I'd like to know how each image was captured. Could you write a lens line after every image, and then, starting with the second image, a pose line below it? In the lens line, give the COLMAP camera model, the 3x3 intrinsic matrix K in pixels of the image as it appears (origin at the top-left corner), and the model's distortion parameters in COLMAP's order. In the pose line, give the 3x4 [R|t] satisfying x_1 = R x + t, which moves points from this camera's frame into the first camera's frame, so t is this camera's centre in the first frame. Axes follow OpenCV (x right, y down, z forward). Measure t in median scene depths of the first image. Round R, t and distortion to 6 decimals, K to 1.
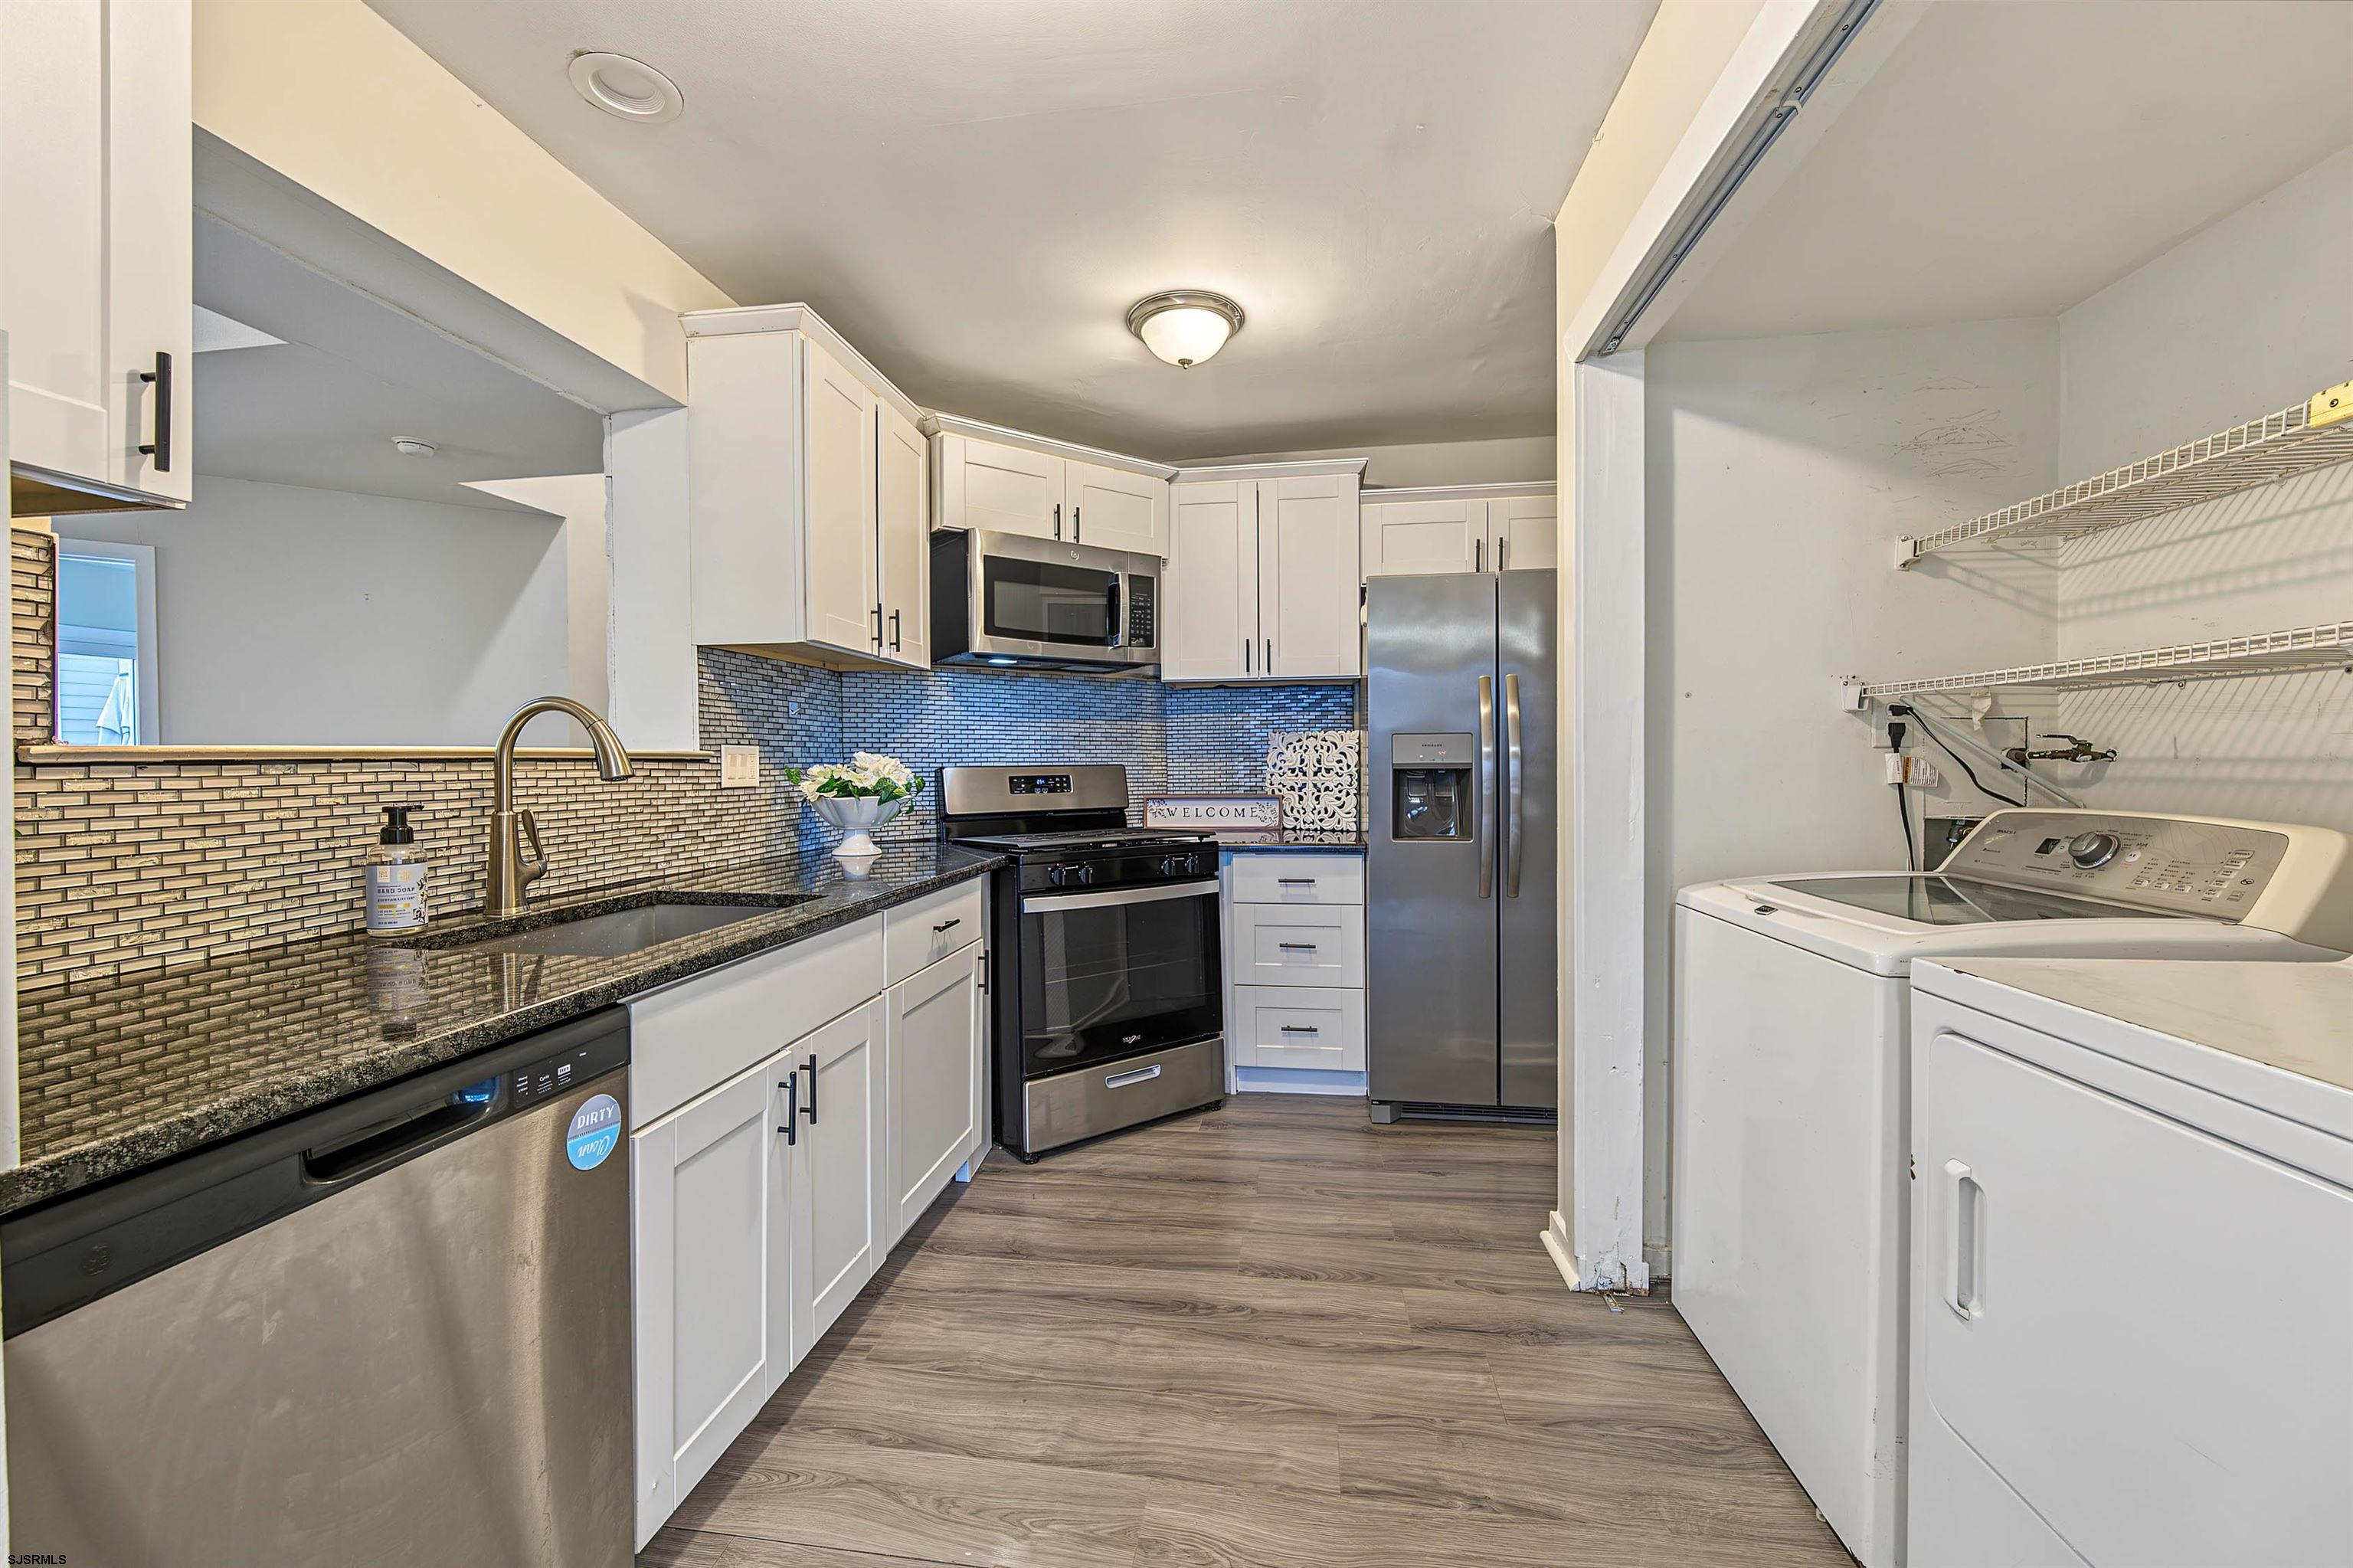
lens RADIAL K [[915.7, 0, 1191.0], [0, 915.7, 777.8], [0, 0, 1]] dist [-0.000817, -0.000029]
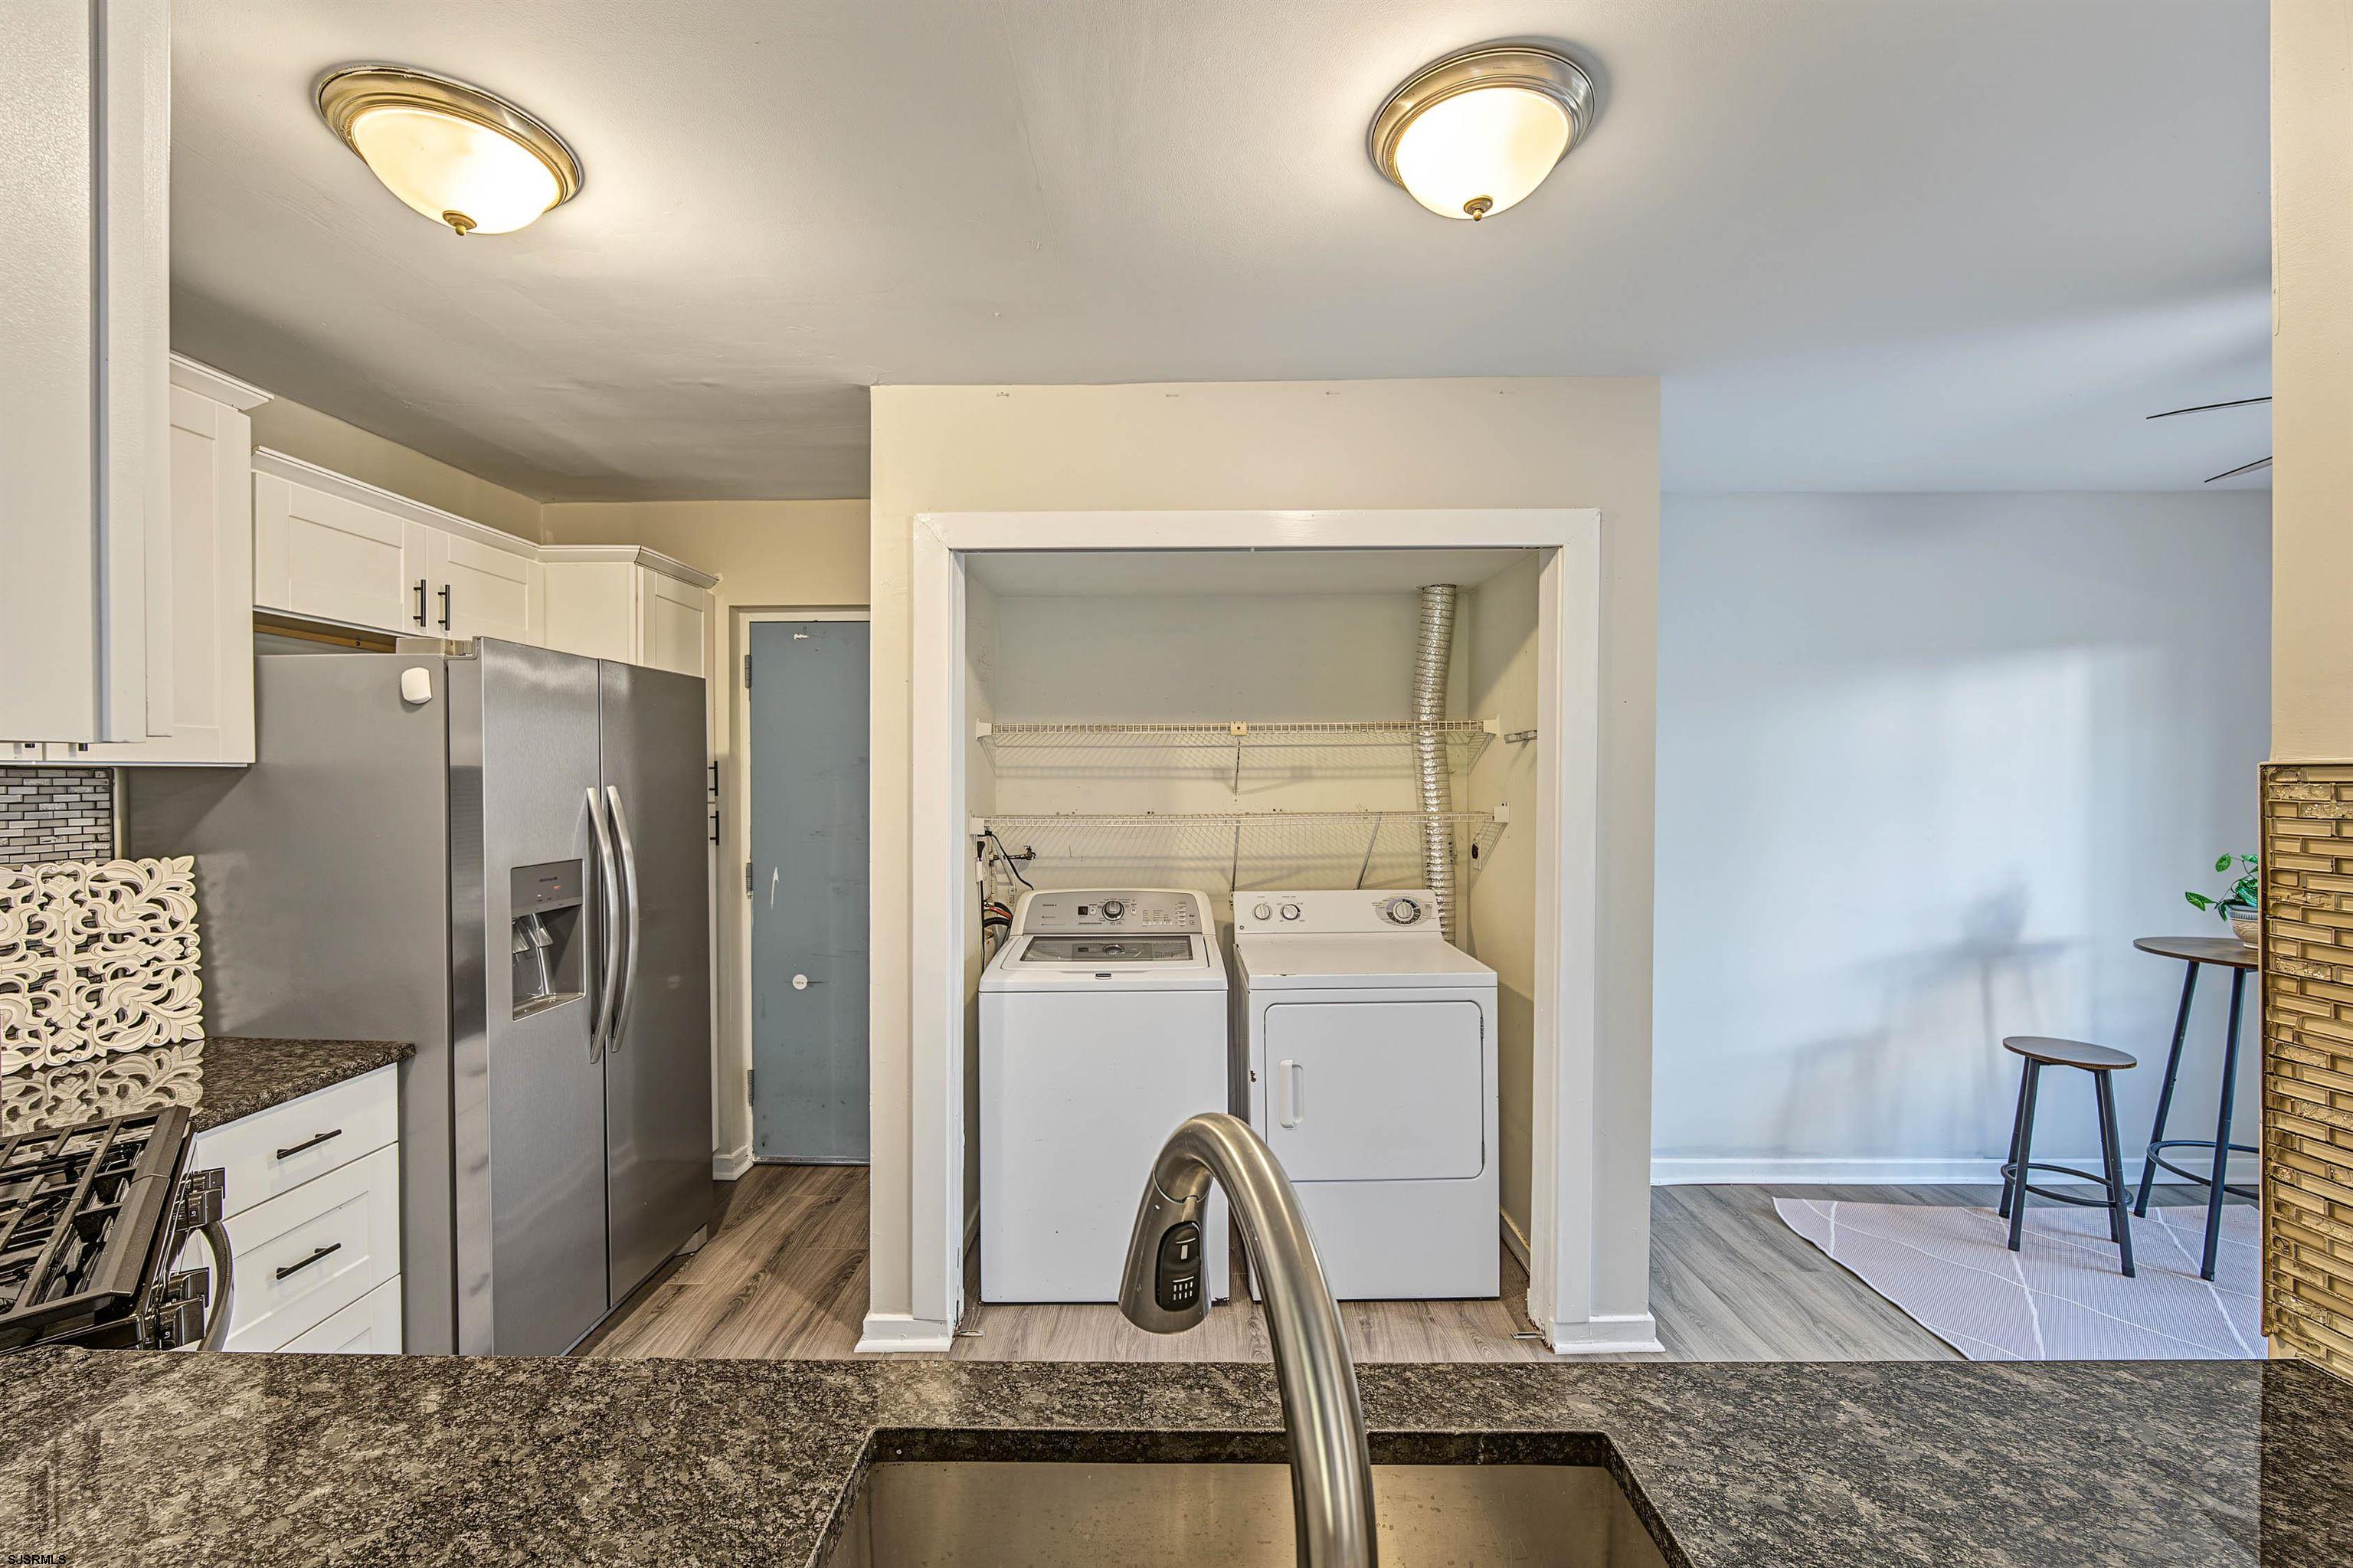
lens RADIAL K [[913.3, 0, 1162.8], [0, 913.3, 795.5], [0, 0, 1]] dist [-0.010958, -0.000245]
pose [[-0.097002, -0.010285, 0.995231, -0.460767], [0.024398, 0.999622, 0.012708, -0.089681], [-0.994985, 0.025514, -0.096714, 0.514001]]
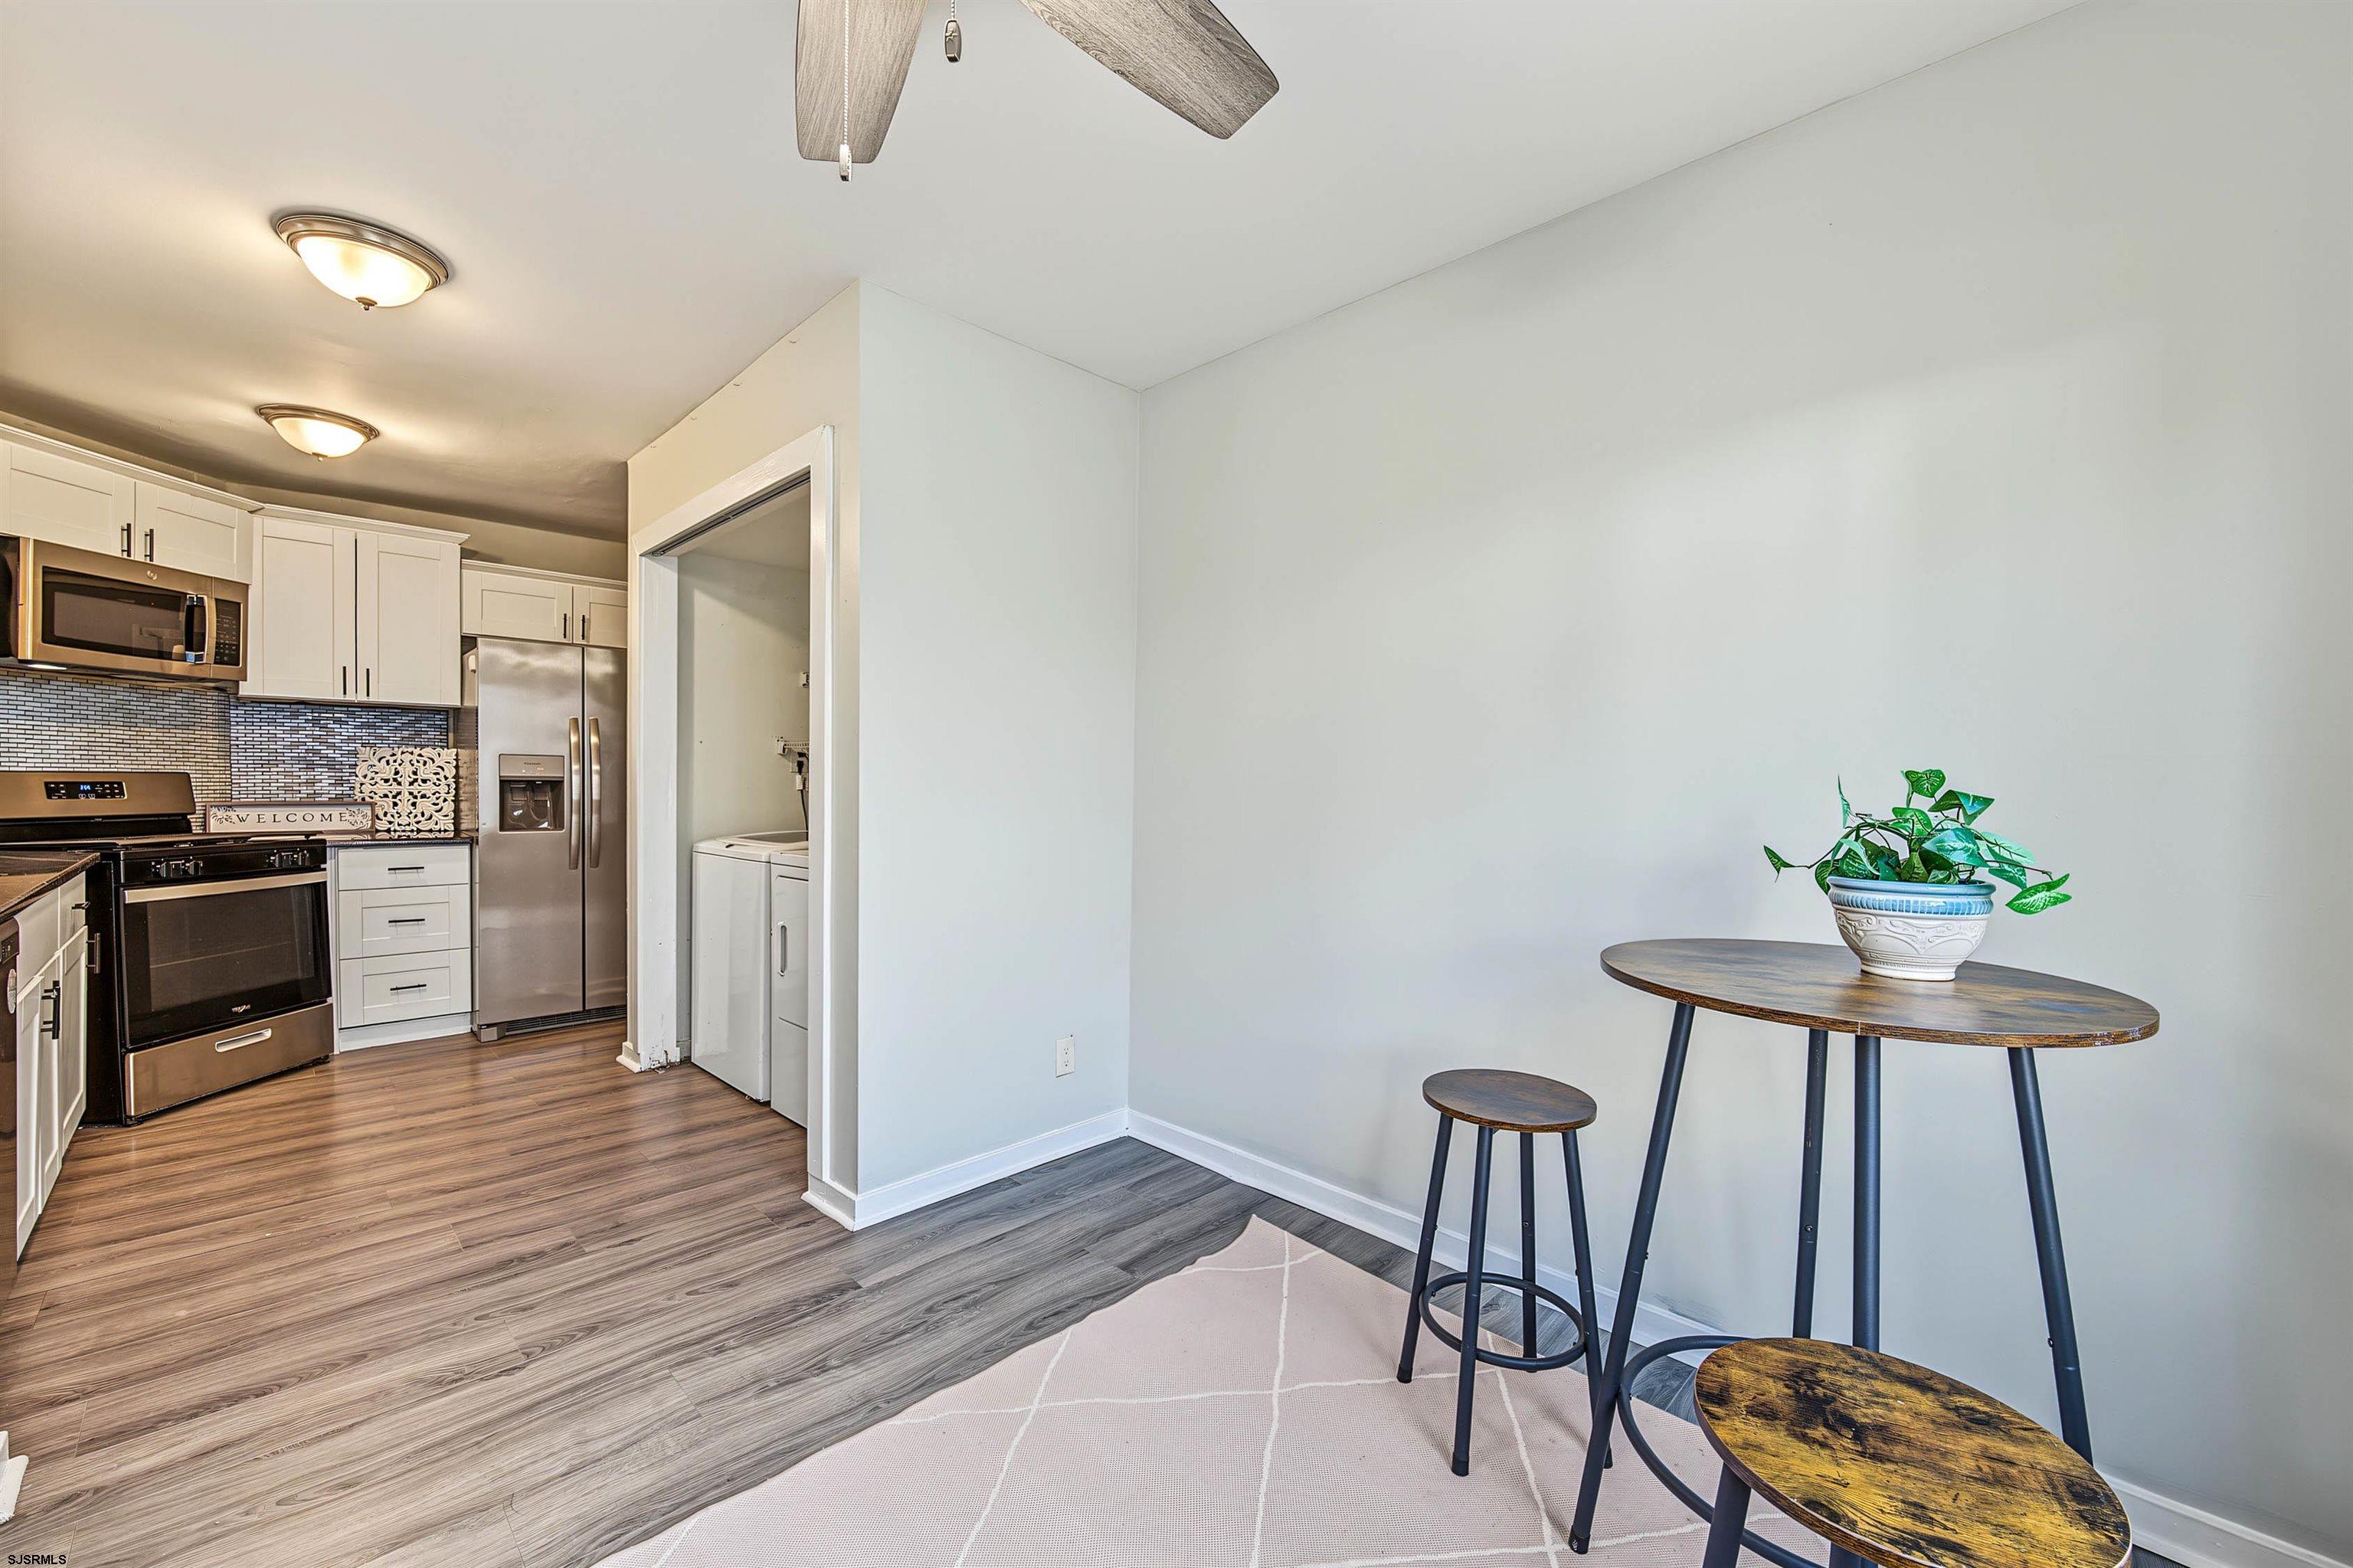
lens RADIAL K [[937.8, 0, 1166.1], [0, 937.8, 798.1], [0, 0, 1]] dist [-0.017175, -0.000176]
pose [[0.614392, 0.001149, 0.789000, -0.237991], [-0.001973, 0.999998, 0.000080, 0.013981], [-0.788999, -0.001606, 0.614393, -0.577469]]
